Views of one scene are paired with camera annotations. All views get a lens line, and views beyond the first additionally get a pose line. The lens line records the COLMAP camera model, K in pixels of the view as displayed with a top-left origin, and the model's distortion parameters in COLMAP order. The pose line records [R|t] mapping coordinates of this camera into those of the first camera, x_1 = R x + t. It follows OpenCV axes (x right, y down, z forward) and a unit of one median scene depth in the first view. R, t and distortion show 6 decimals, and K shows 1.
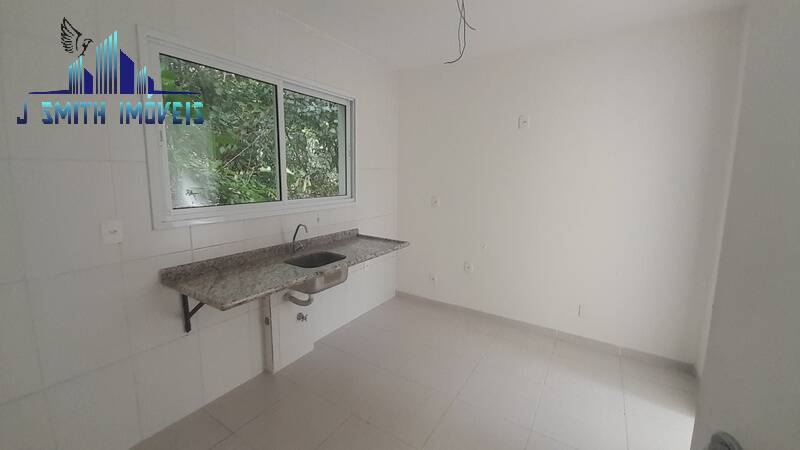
lens RADIAL K [[320.1, 0, 399.2], [0, 320.1, 216.3], [0, 0, 1]] dist [0.001446, 0.000002]
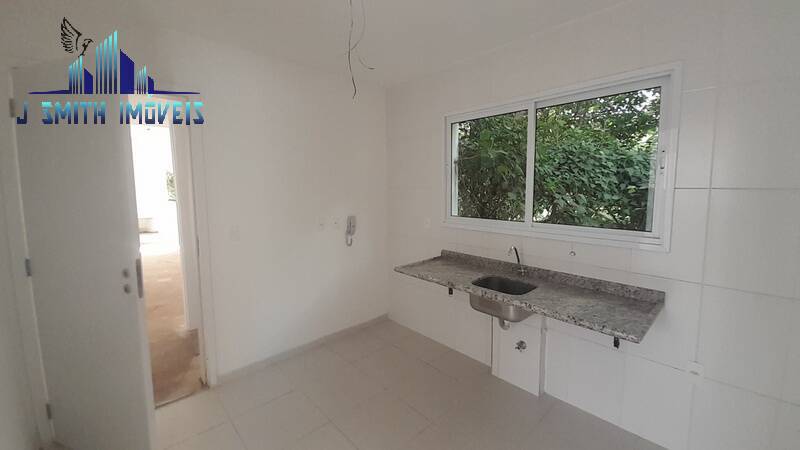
lens RADIAL K [[320.1, 0, 399.2], [0, 320.1, 216.3], [0, 0, 1]] dist [0.001446, 0.000002]
pose [[-0.293172, 0.084846, -0.952287, 0.800587], [-0.116230, 0.985503, 0.123588, -0.164638], [0.948968, 0.146917, -0.279061, 1.041058]]
